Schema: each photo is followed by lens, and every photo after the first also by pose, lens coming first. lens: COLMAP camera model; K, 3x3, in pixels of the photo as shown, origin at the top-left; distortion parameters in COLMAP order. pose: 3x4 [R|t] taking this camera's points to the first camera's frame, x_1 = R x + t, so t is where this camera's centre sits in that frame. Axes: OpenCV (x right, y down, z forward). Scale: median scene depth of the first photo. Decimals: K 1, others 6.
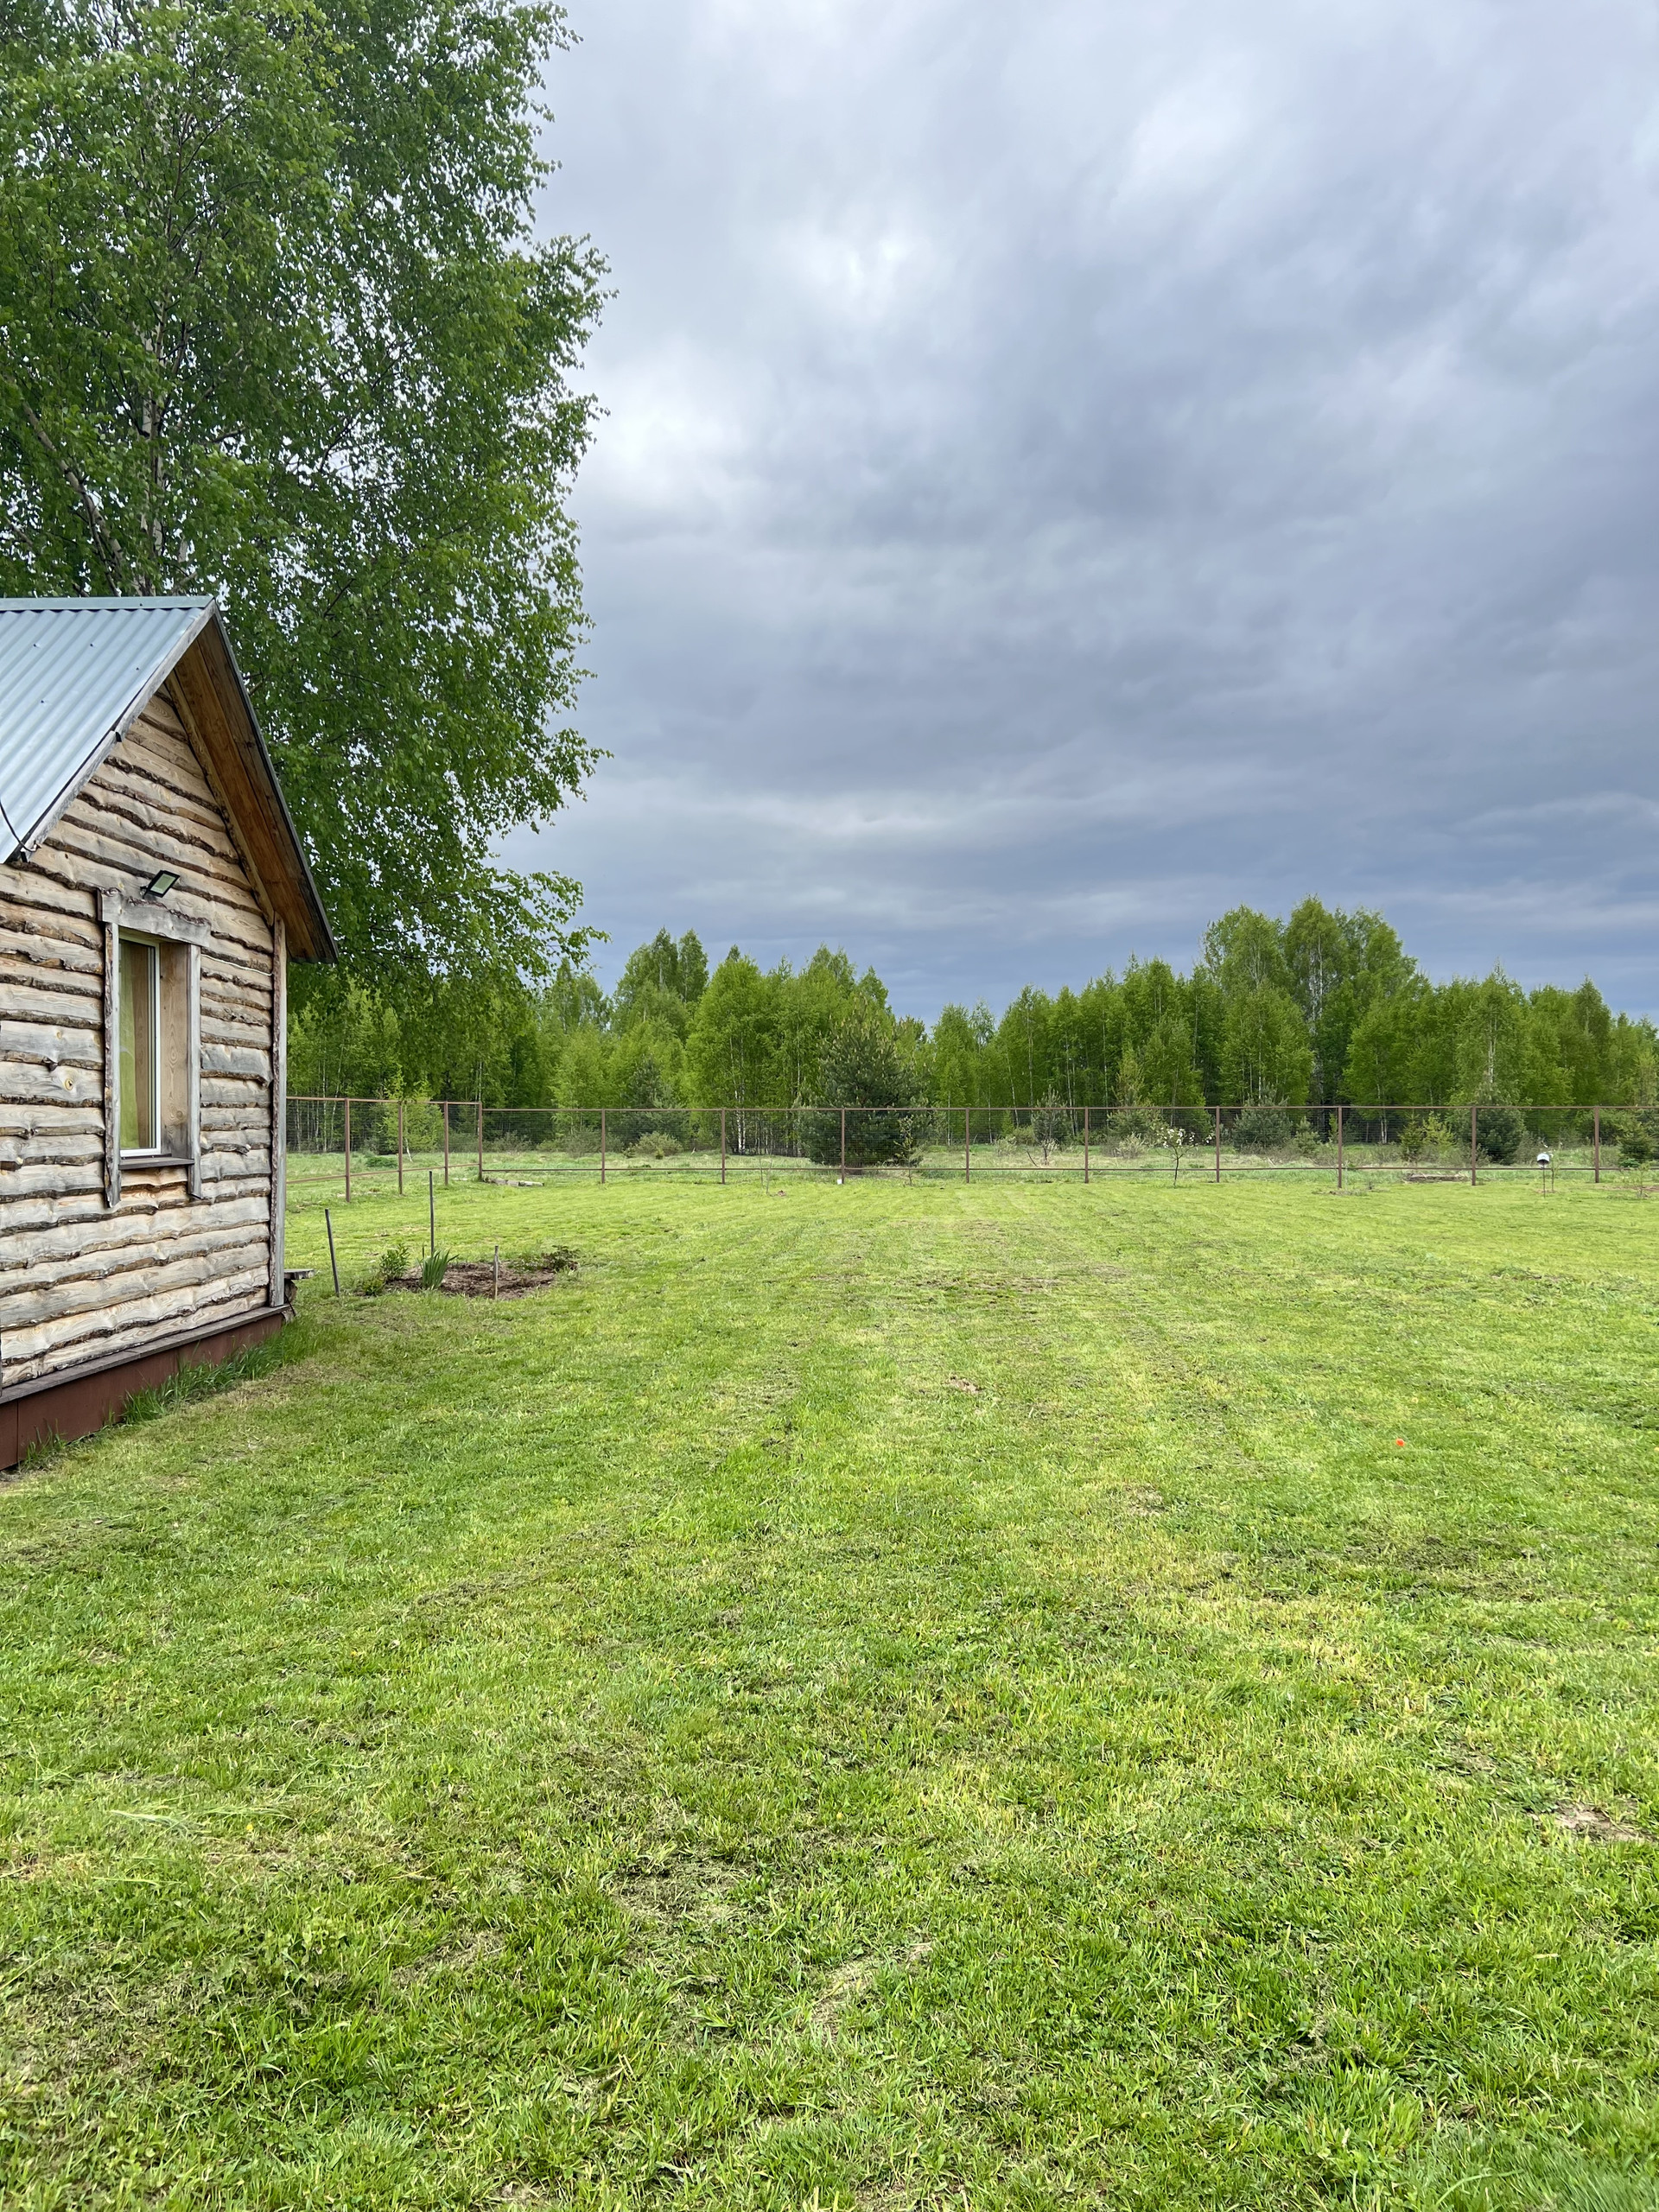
lens RADIAL K [[1629.0, 0, 829.5], [0, 1629.0, 1106.0], [0, 0, 1]] dist [0.034333, -0.002575]
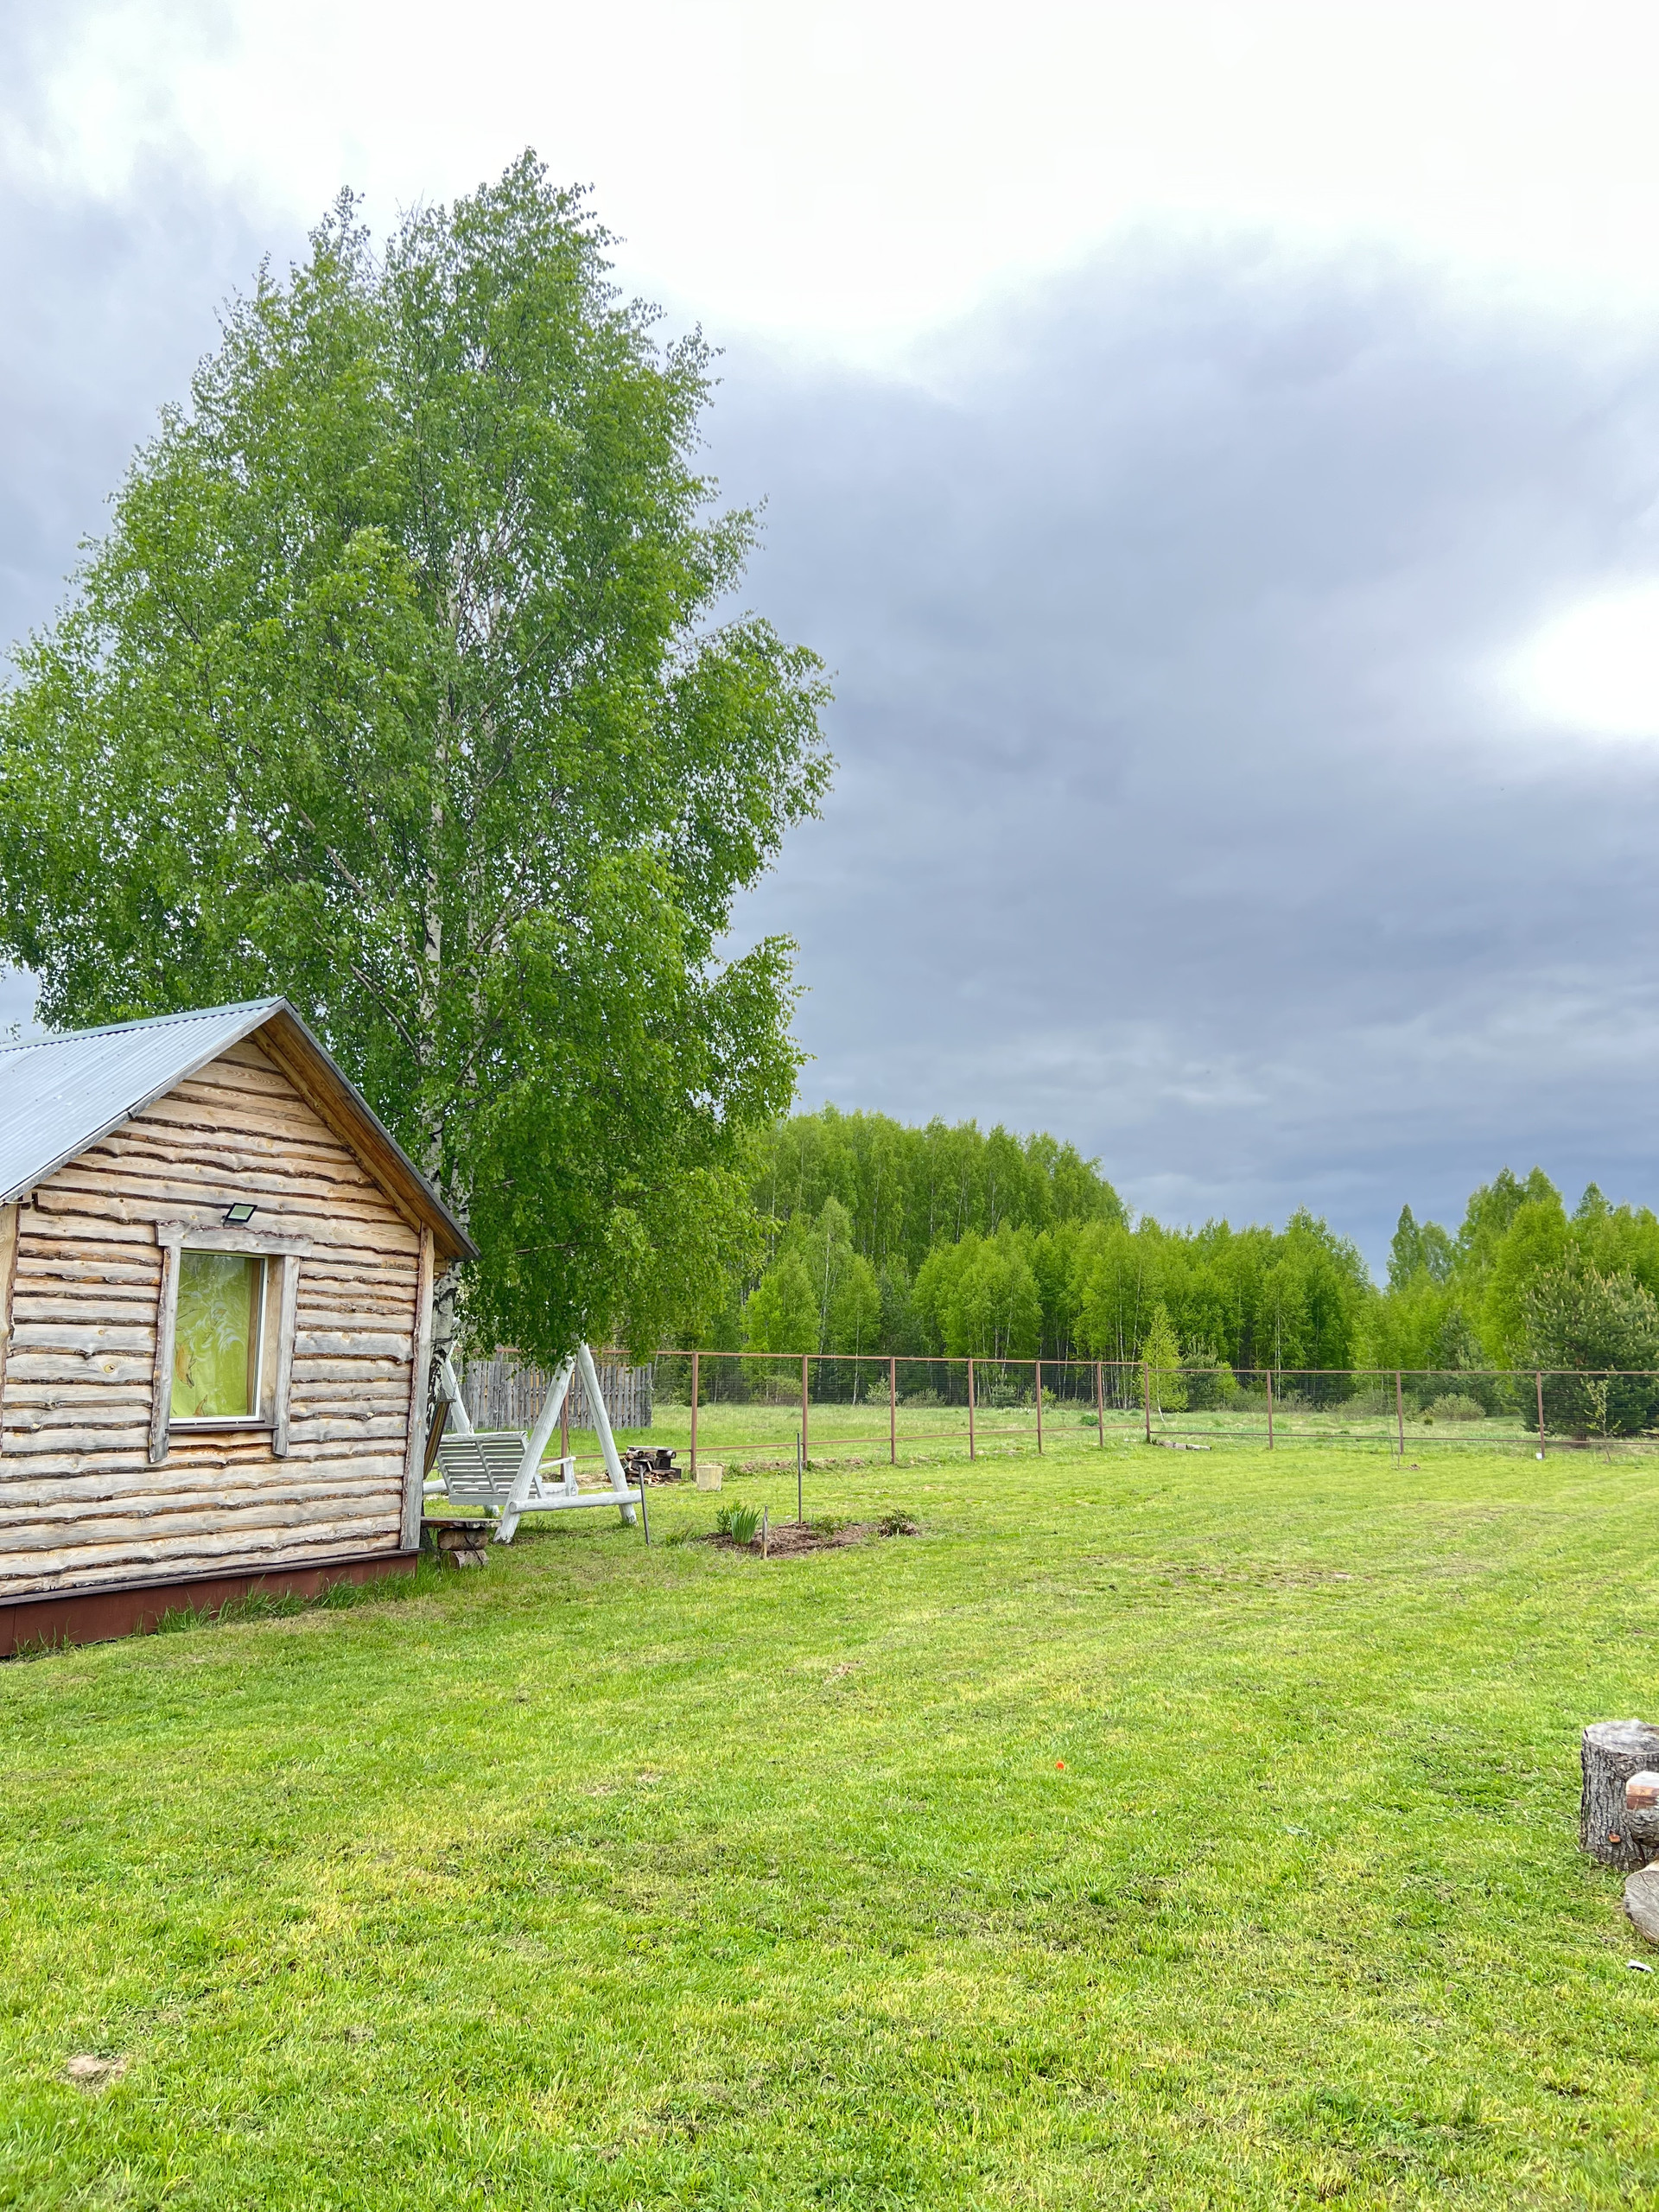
lens RADIAL K [[1629.0, 0, 829.5], [0, 1629.0, 1106.0], [0, 0, 1]] dist [0.034333, -0.002575]
pose [[0.871418, -0.075202, -0.484742, 0.651726], [-0.000930, 0.987924, -0.154936, -0.016029], [0.490540, 0.135465, 0.860825, 0.085298]]
